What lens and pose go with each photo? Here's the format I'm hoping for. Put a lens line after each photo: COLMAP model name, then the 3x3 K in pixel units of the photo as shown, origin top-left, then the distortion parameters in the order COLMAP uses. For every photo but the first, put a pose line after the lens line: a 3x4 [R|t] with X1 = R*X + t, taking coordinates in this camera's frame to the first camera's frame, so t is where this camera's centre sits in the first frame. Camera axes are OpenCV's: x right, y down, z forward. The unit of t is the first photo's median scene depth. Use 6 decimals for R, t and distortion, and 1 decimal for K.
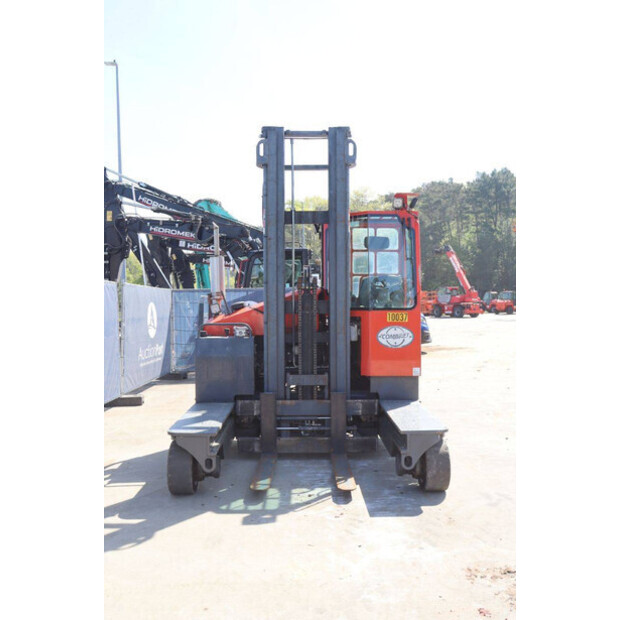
lens RADIAL K [[581.6, 0, 307.2], [0, 581.6, 316.4], [0, 0, 1]] dist [-0.069332, 0.000000]
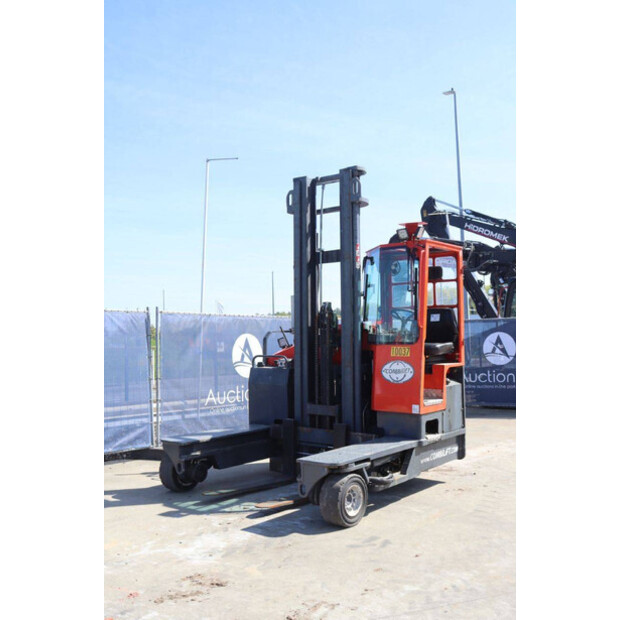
lens RADIAL K [[633.6, 0, 320.9], [0, 633.6, 316.5], [0, 0, 1]] dist [-0.046124, 0.000000]
pose [[0.786402, -0.022336, -0.617311, 0.715900], [-0.007855, 0.998904, -0.046151, -0.007523], [0.617665, 0.041142, 0.785364, 0.085218]]
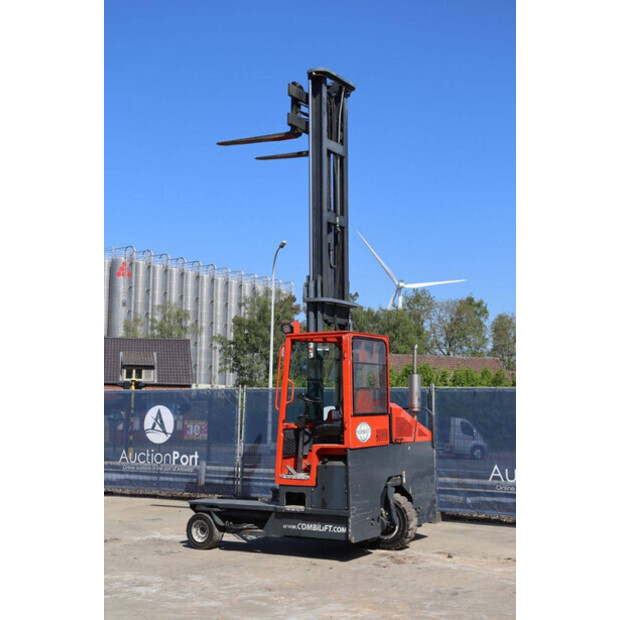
lens RADIAL K [[875.6, 0, 303.6], [0, 875.6, 311.2], [0, 0, 1]] dist [0.106988, 0.000000]
pose [[-0.537990, -0.076946, -0.839432, 1.654733], [-0.003018, 0.995995, -0.089363, -0.081110], [0.842946, -0.045543, -0.536068, 2.002830]]
